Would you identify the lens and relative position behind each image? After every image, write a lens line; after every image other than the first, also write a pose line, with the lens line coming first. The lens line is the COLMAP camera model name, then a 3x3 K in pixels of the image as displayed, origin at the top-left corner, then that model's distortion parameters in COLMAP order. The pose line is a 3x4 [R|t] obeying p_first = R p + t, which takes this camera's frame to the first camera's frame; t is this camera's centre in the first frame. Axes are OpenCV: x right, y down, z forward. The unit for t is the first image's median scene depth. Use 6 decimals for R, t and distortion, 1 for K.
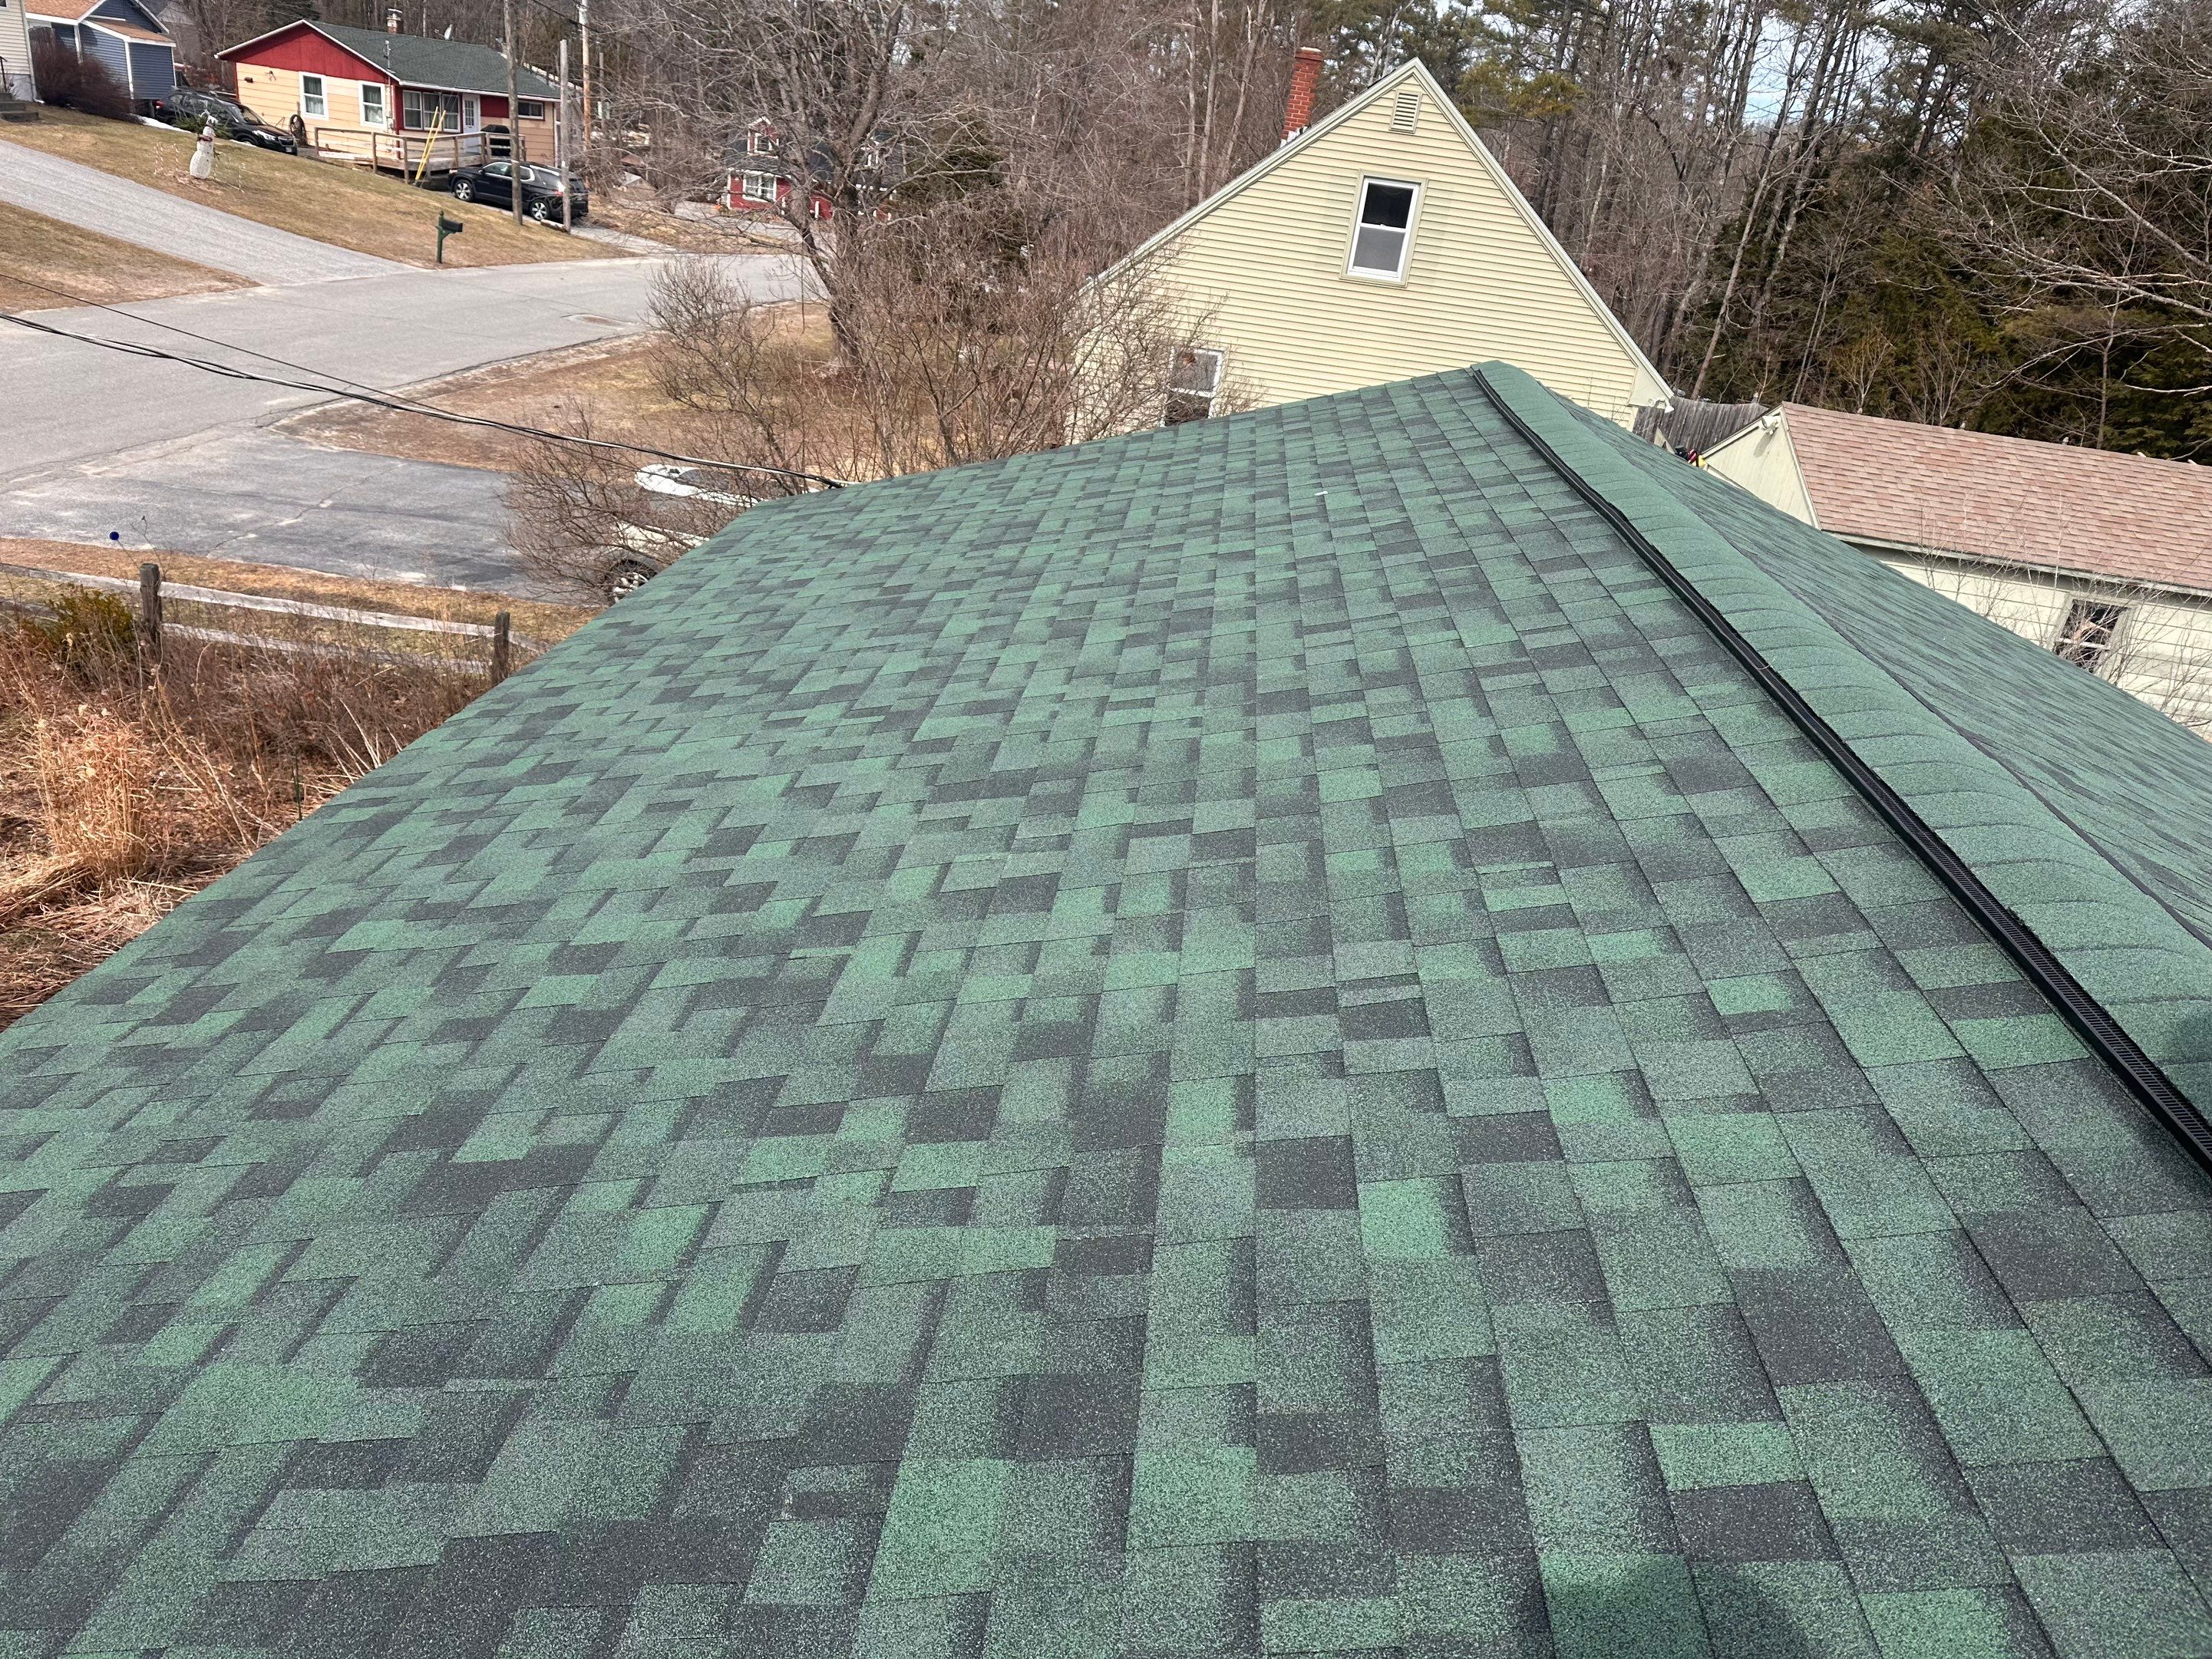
lens RADIAL K [[1545.8, 0, 1112.3], [0, 1545.8, 842.8], [0, 0, 1]] dist [0.020133, -0.016031]
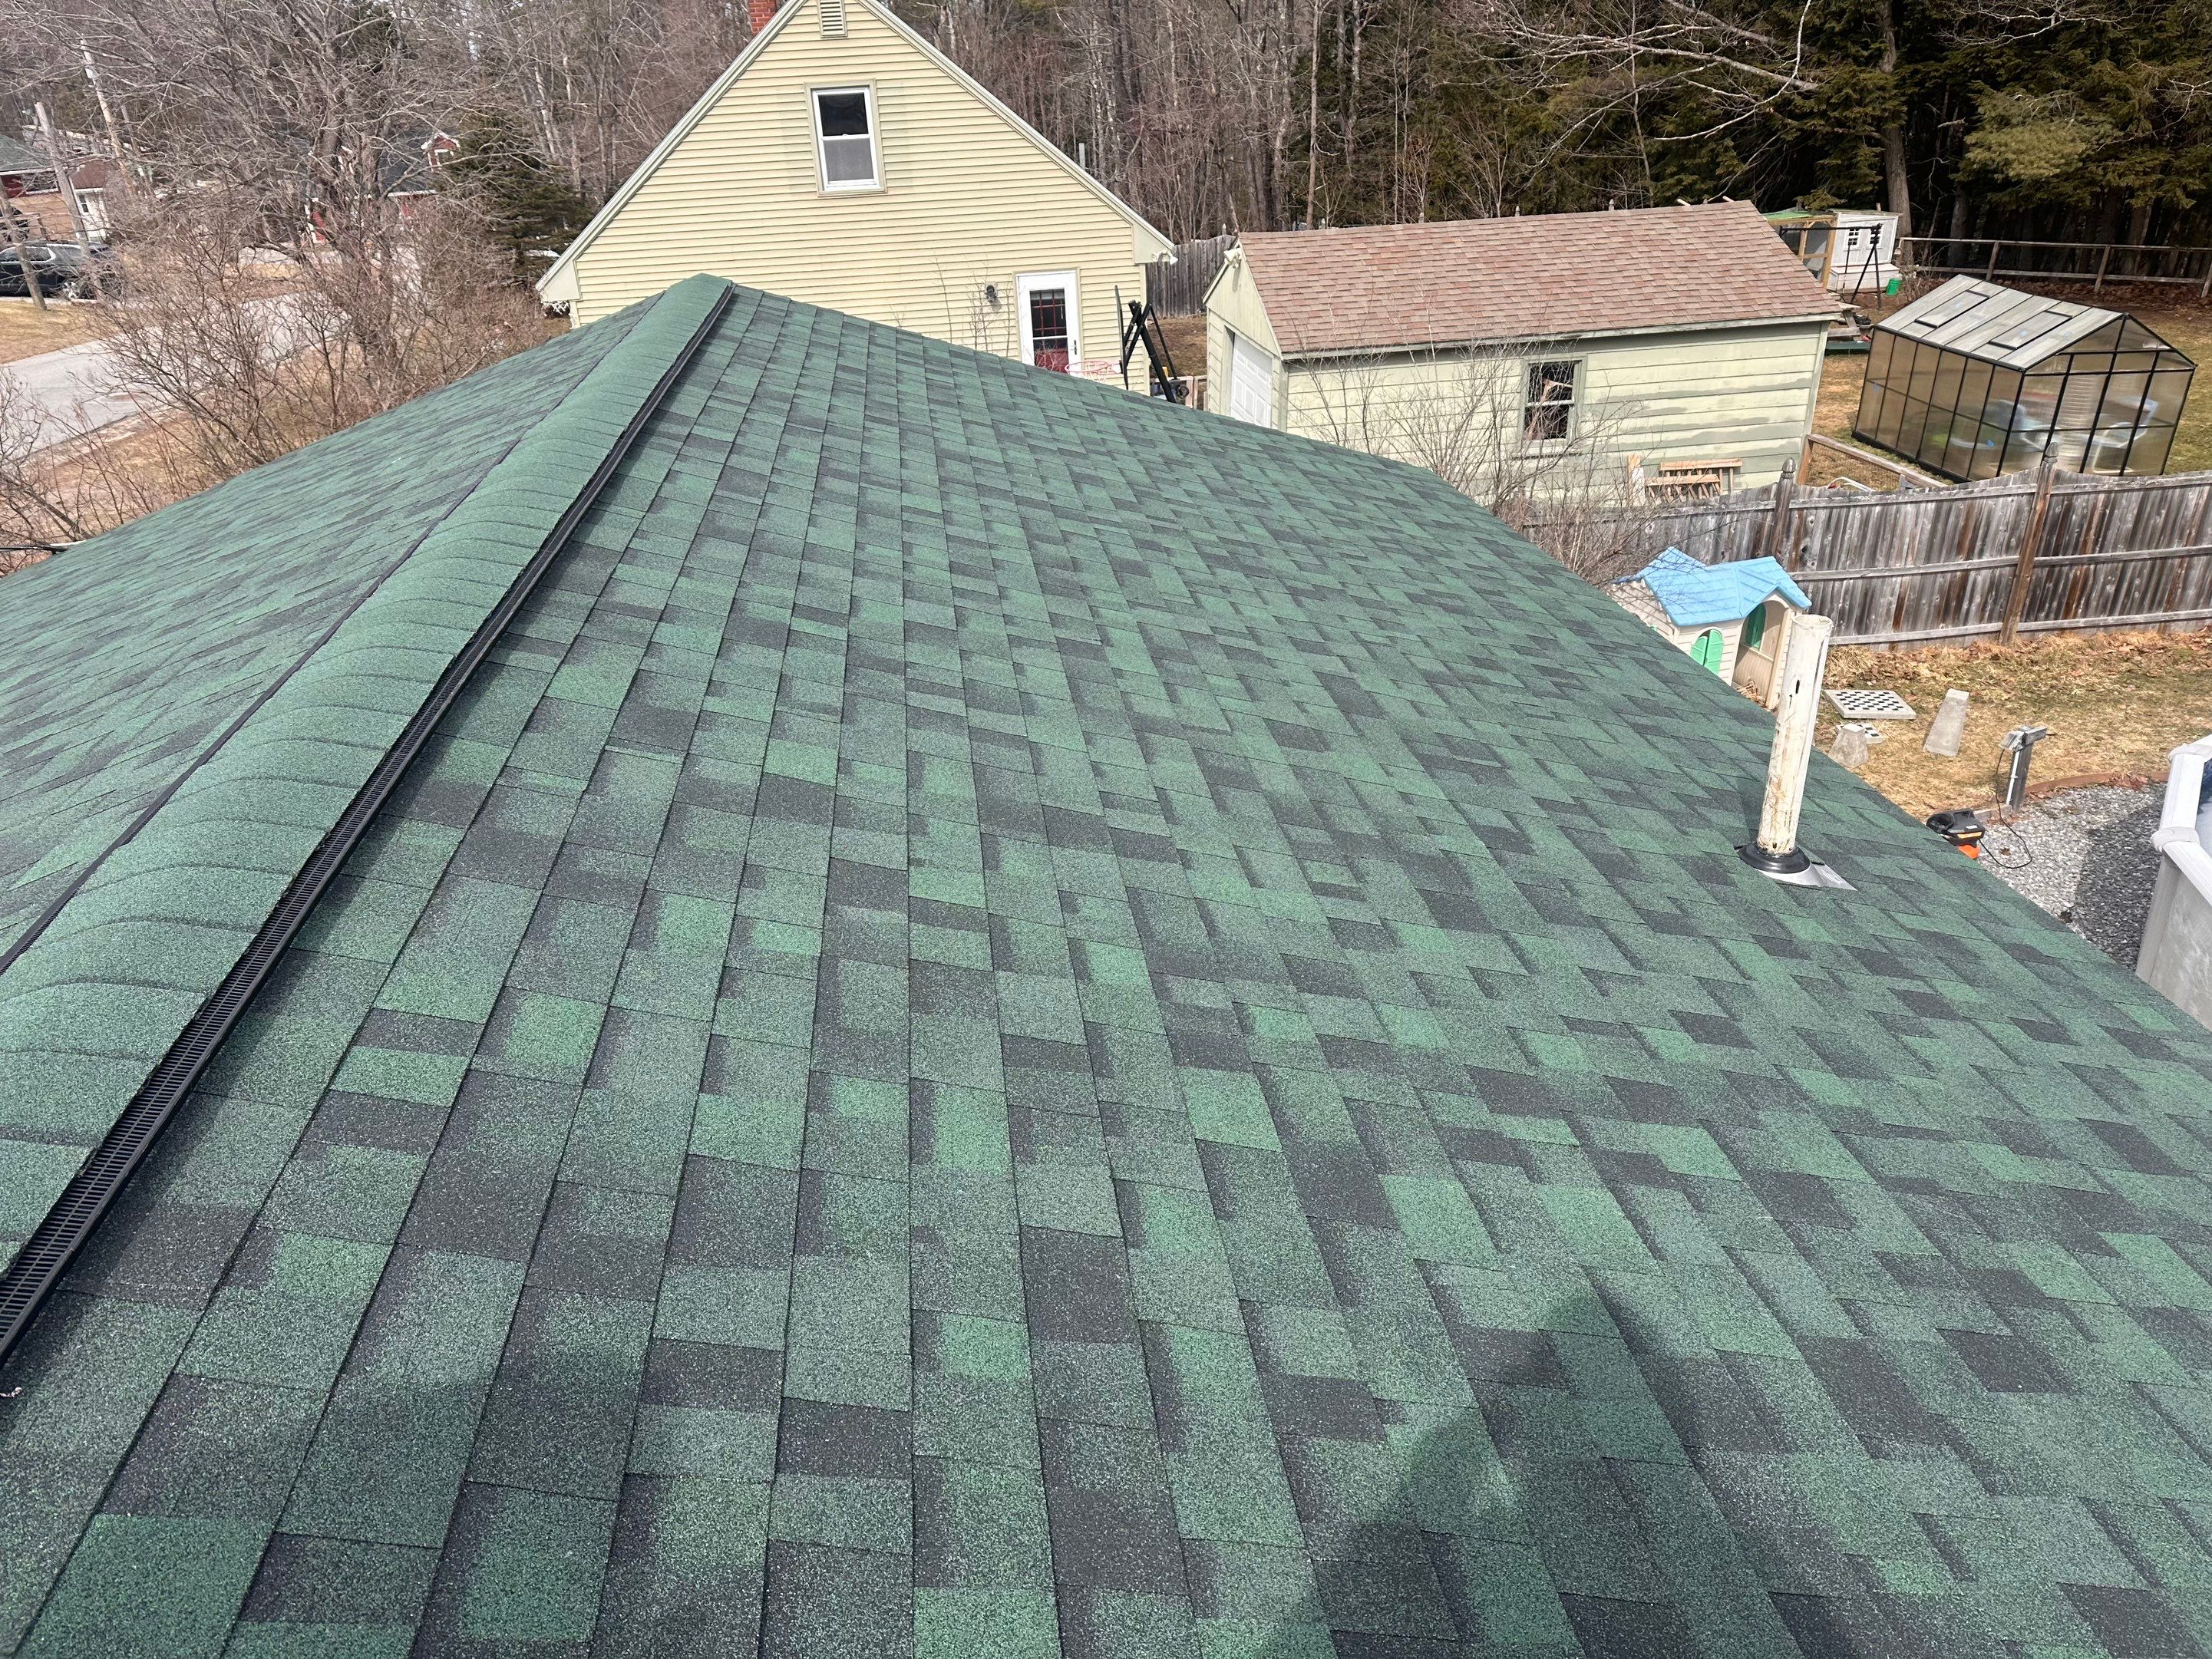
lens RADIAL K [[1531.4, 0, 1116.9], [0, 1531.4, 826.3], [0, 0, 1]] dist [0.035015, -0.032352]
pose [[0.959876, -0.253517, 0.119862, 0.113075], [0.248423, 0.967035, 0.055935, 0.013730], [-0.130091, -0.023914, 0.991214, -0.000892]]
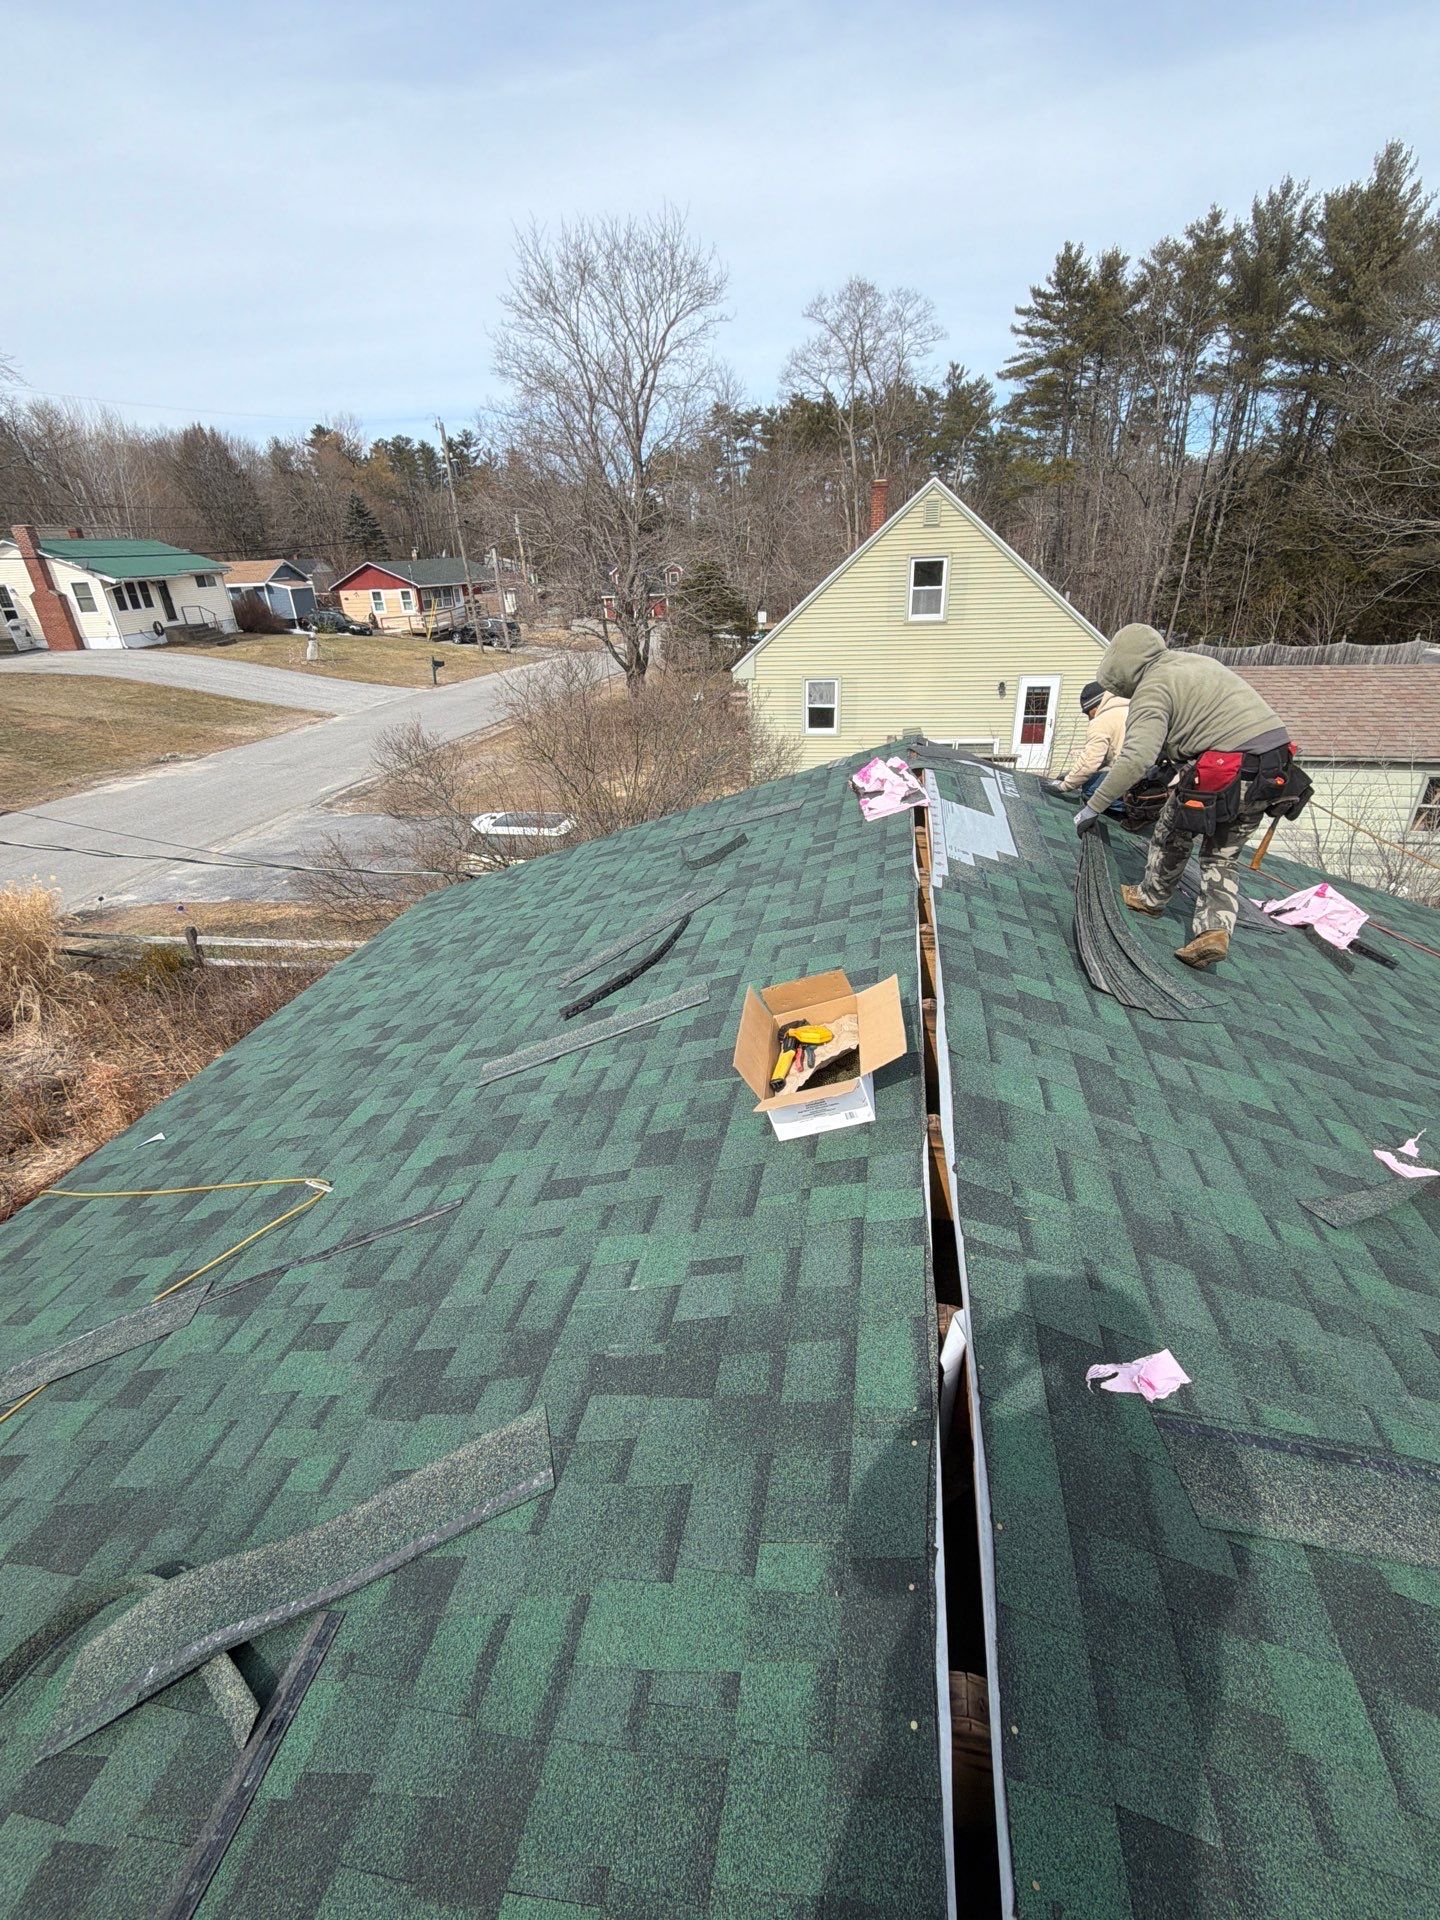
lens RADIAL K [[836.9, 0, 727.5], [0, 836.9, 971.8], [0, 0, 1]] dist [0.001343, 0.000408]
pose [[0.981691, -0.103545, -0.159876, 0.070997], [0.110411, 0.993282, 0.034649, -0.059240], [0.155214, -0.051667, 0.986529, 0.104358]]
